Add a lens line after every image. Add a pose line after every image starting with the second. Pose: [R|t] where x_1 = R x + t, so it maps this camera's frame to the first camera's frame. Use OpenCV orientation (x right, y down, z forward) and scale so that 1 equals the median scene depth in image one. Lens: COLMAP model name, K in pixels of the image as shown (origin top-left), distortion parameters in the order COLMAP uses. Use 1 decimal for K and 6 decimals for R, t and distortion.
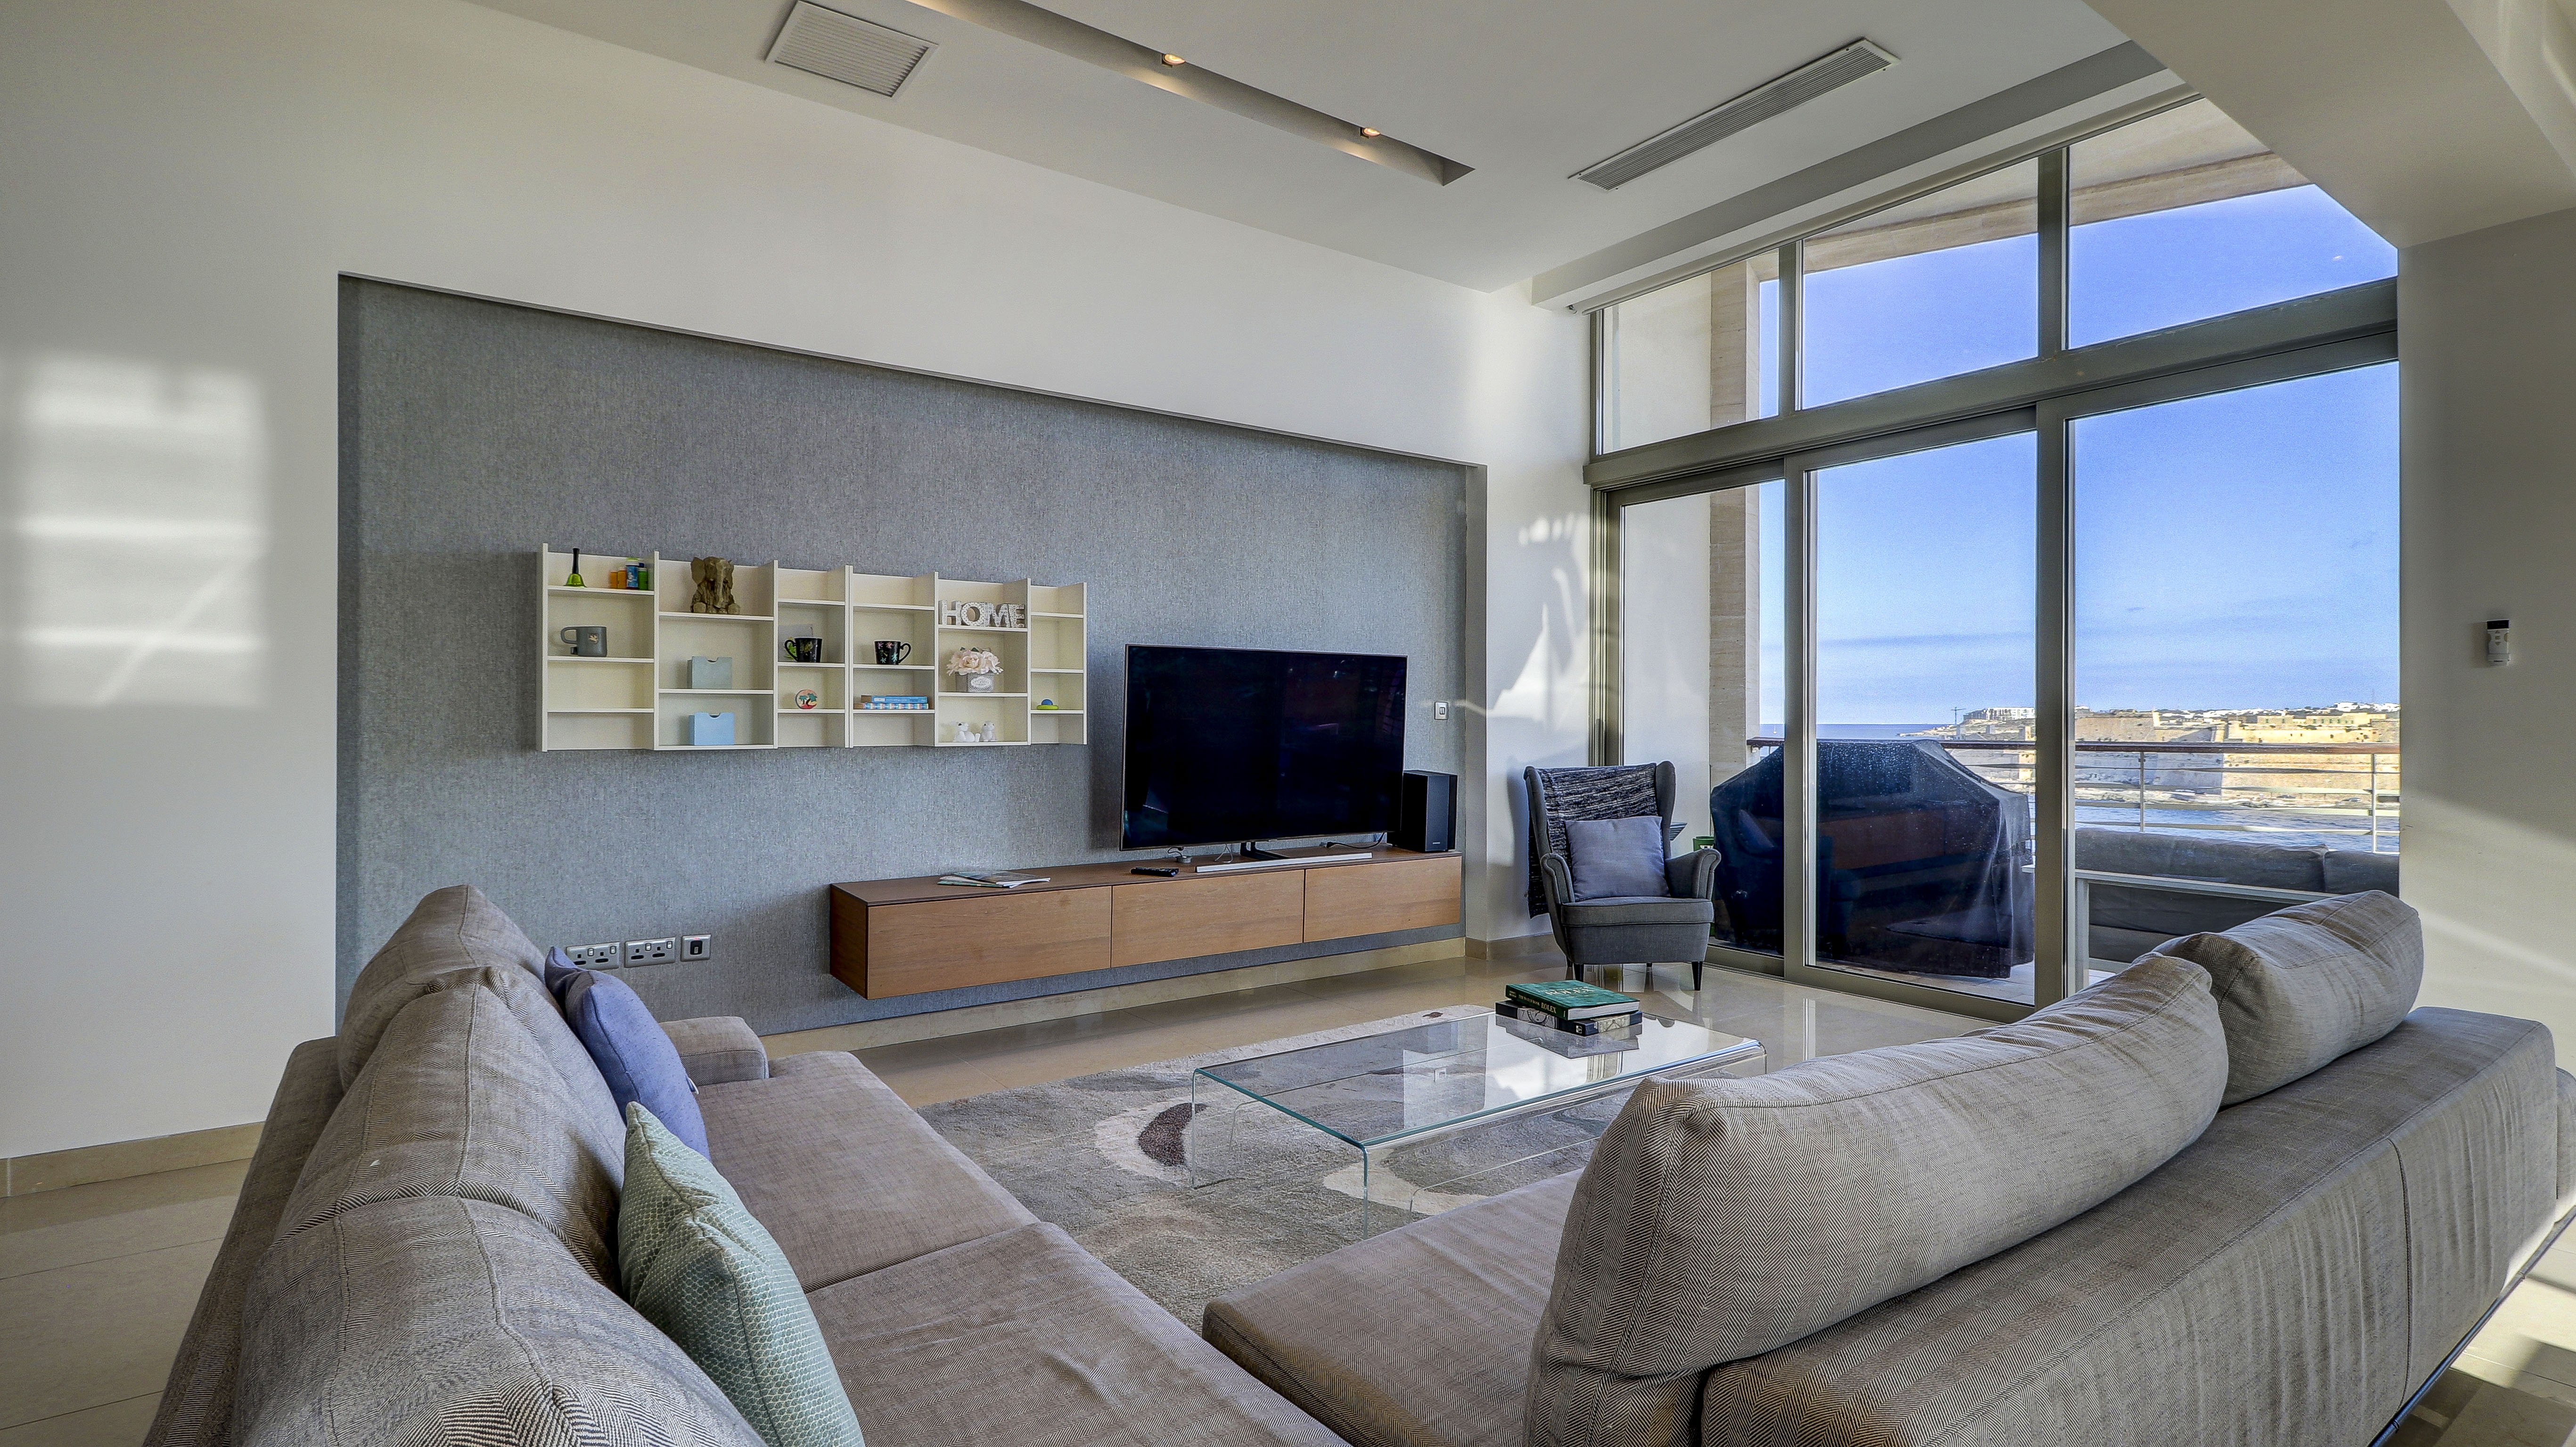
lens RADIAL K [[1198.7, 0, 1308.0], [0, 1198.7, 718.0], [0, 0, 1]] dist [0.014287, -0.006345]
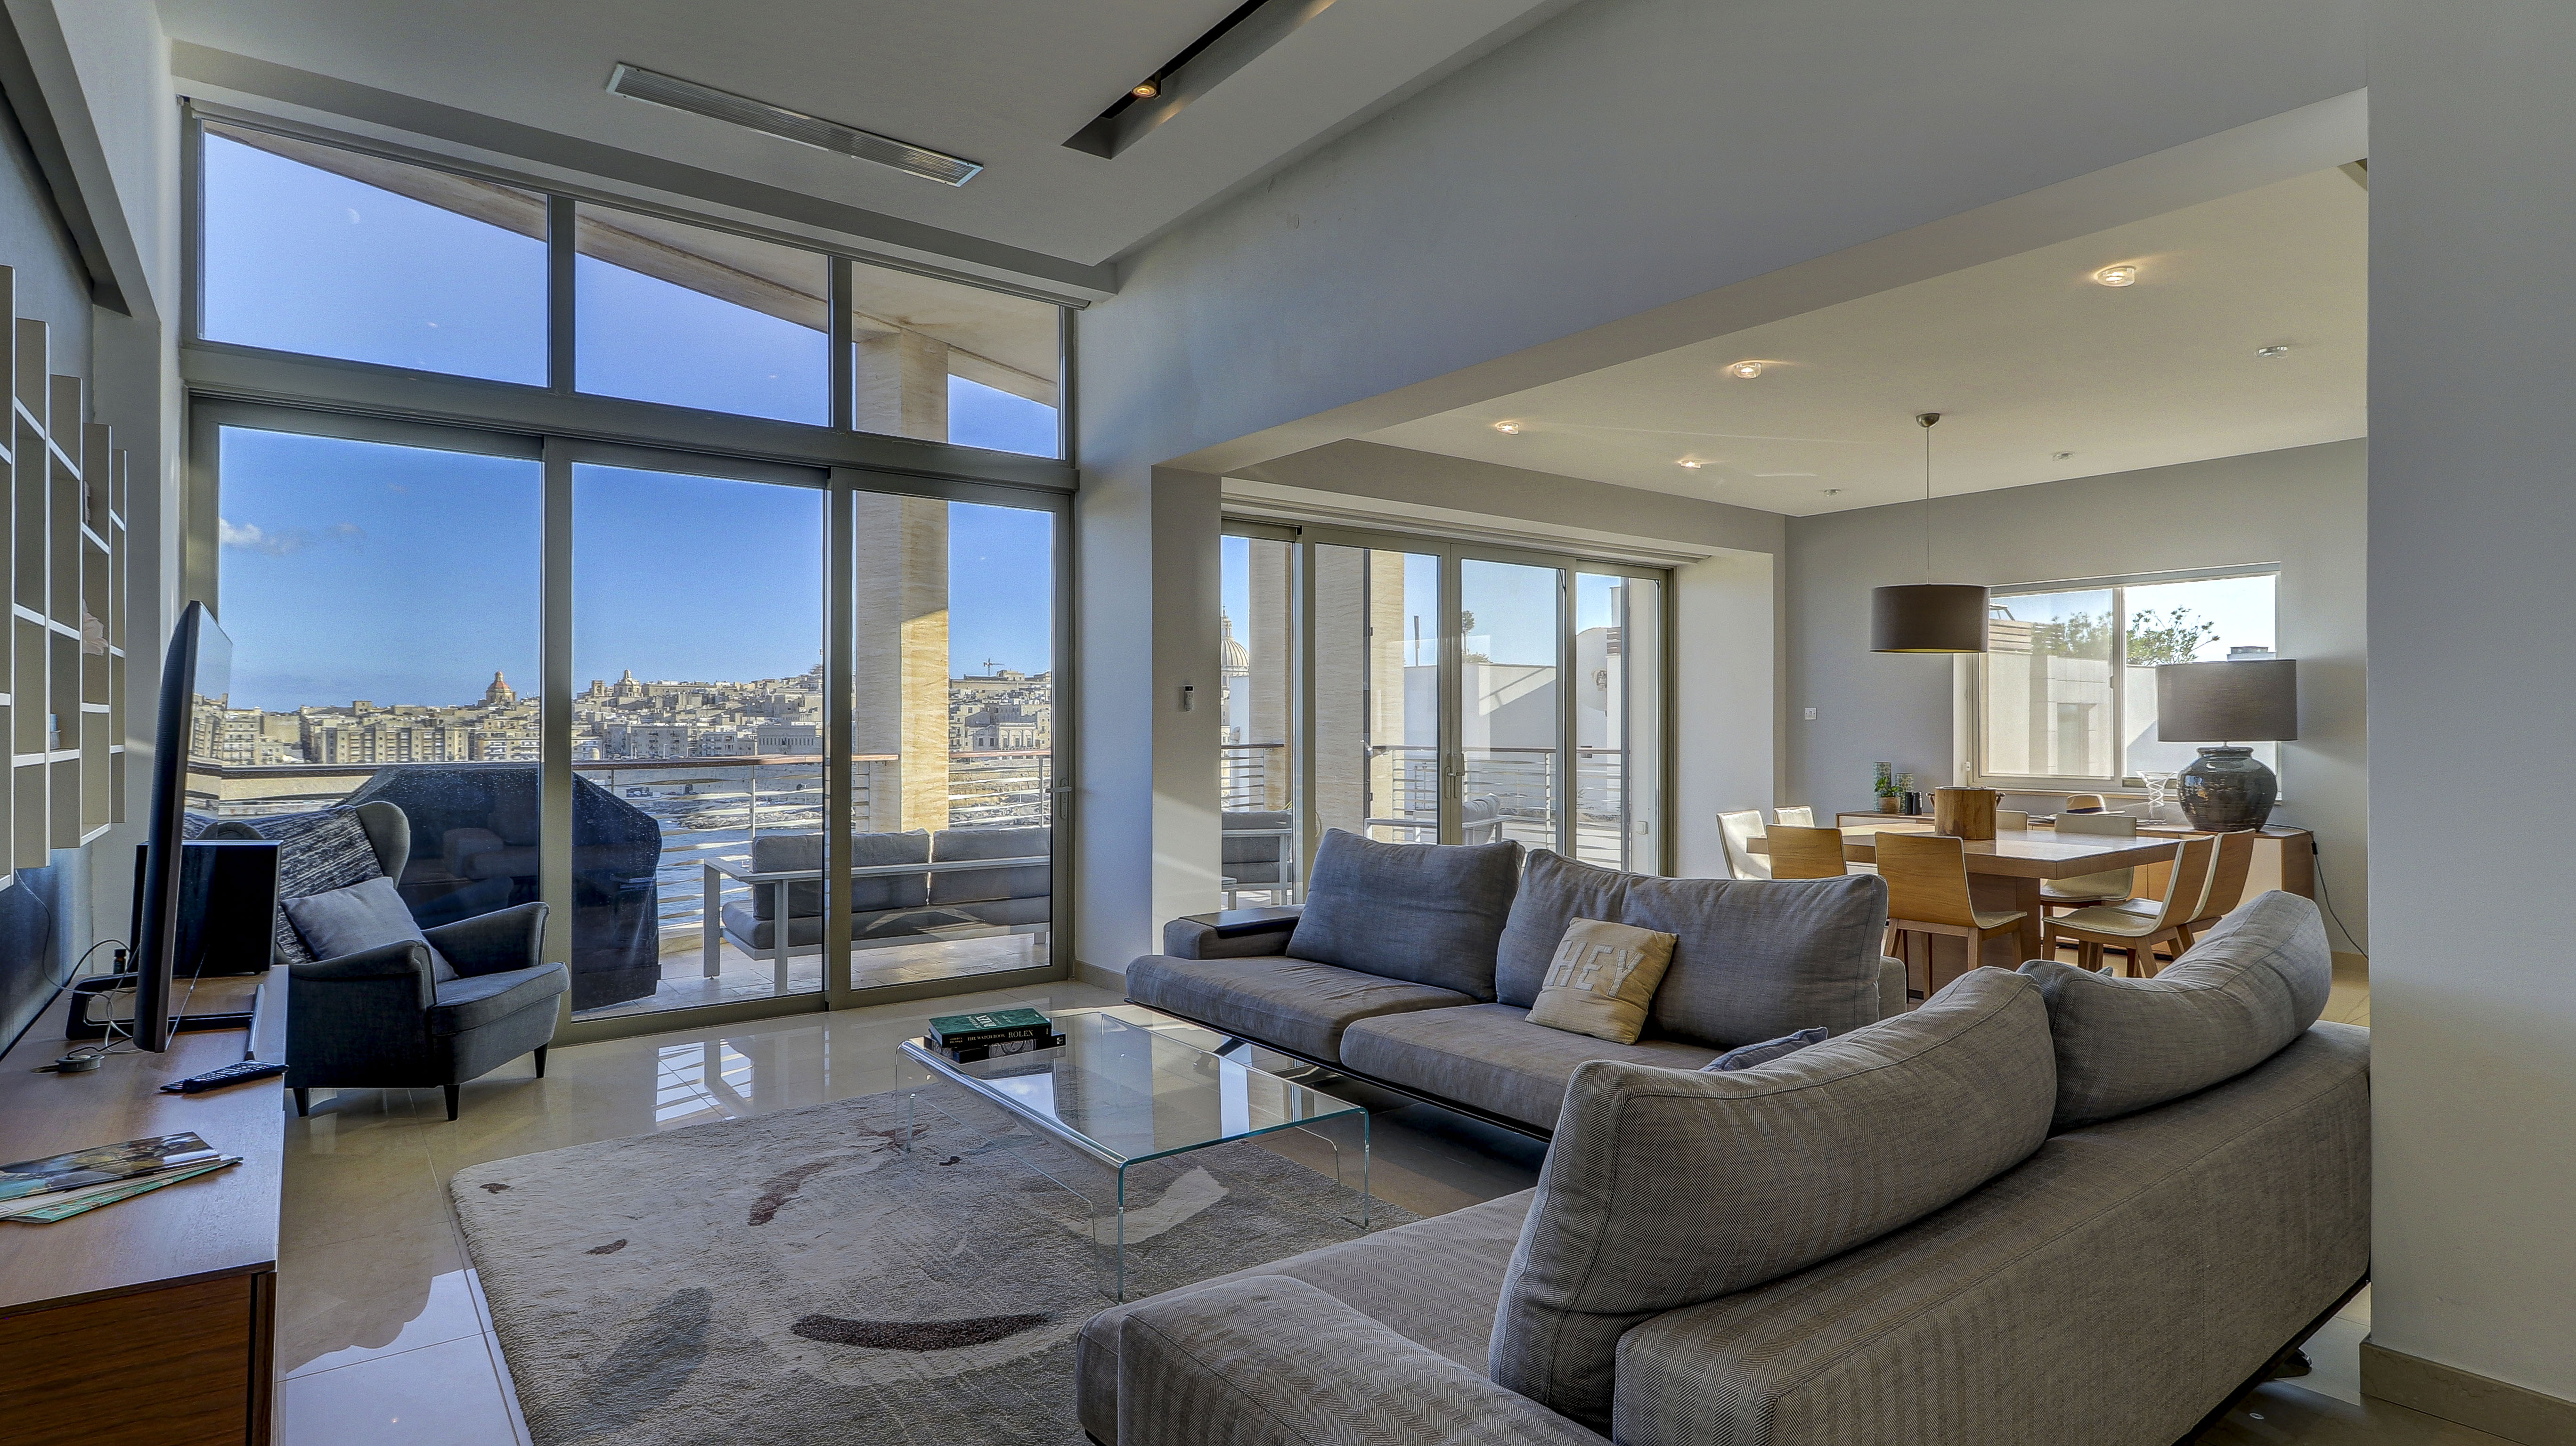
lens RADIAL K [[1314.1, 0, 1302.0], [0, 1314.1, 721.7], [0, 0, 1]] dist [0.002106, -0.002039]
pose [[-0.029959, 0.003994, 0.999543, -0.700347], [-0.000390, 0.999992, -0.004007, -0.013248], [-0.999551, -0.000509, -0.029957, 0.609838]]
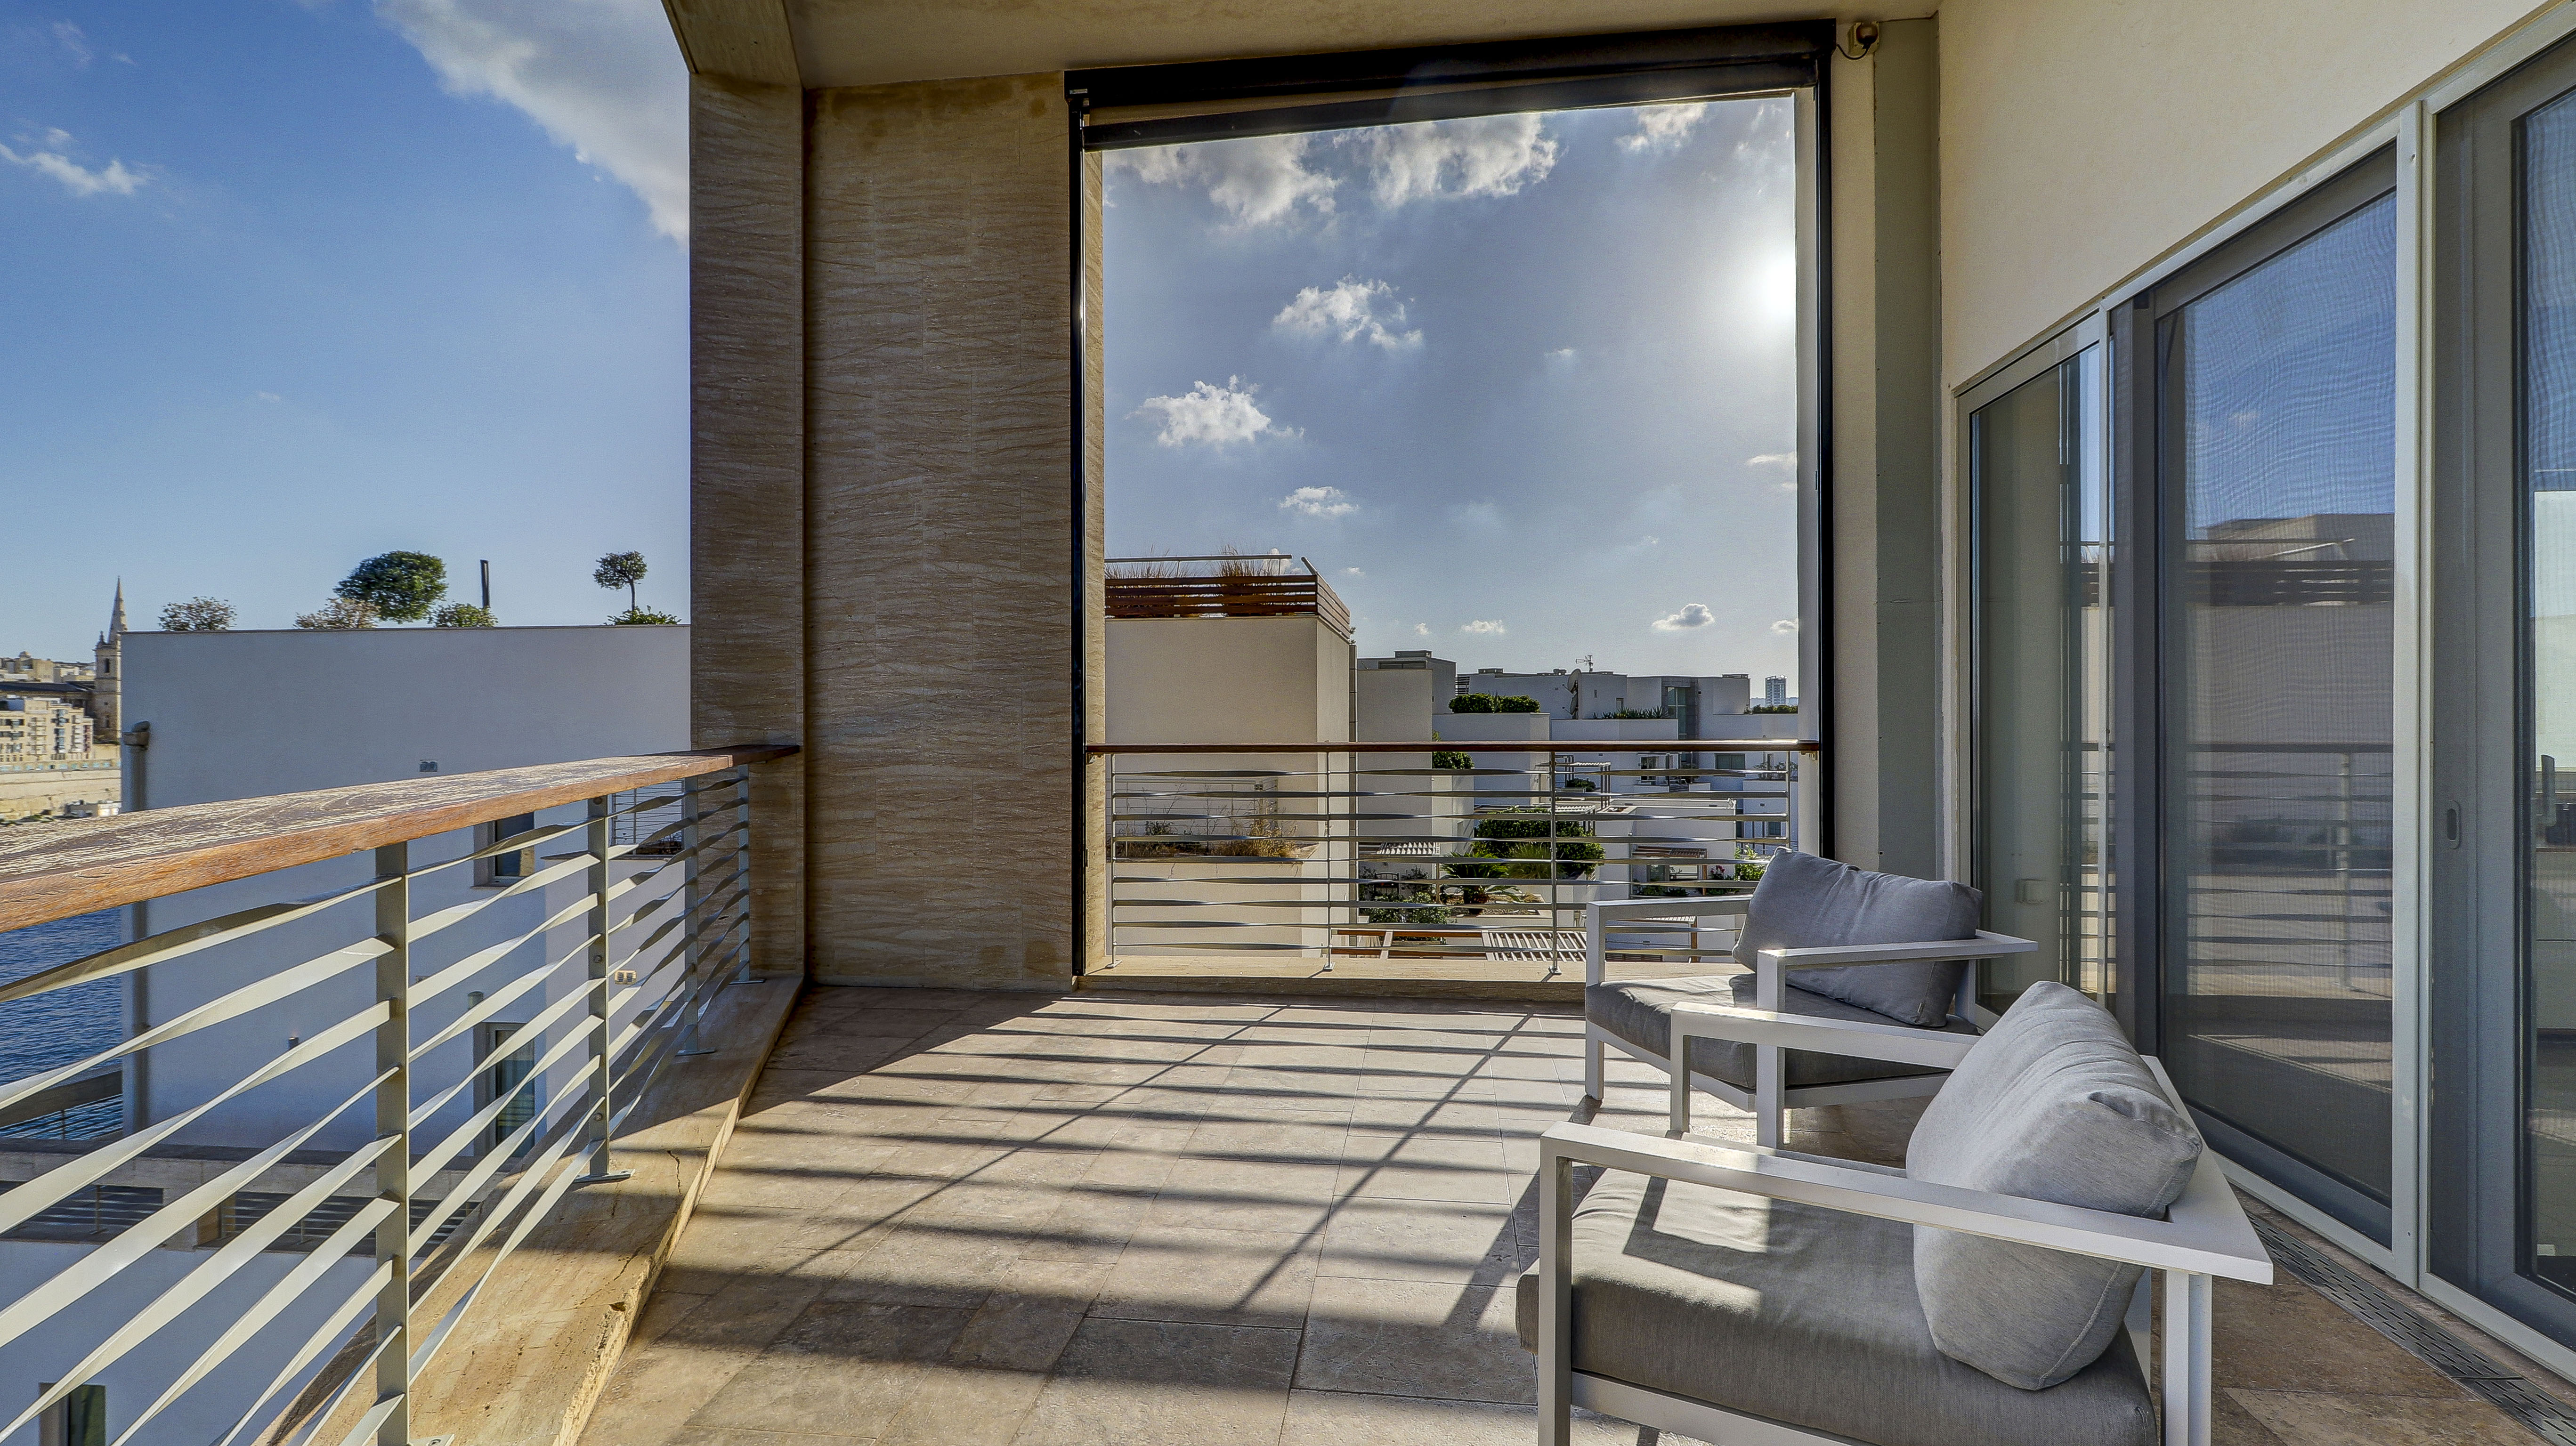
lens RADIAL K [[1227.4, 0, 1286.4], [0, 1227.4, 715.8], [0, 0, 1]] dist [0.017355, -0.011656]
pose [[-0.733808, 0.007852, 0.679311, 1.192101], [0.004293, 0.999967, -0.006921, 0.008309], [-0.679343, -0.002163, -0.733818, 1.124672]]
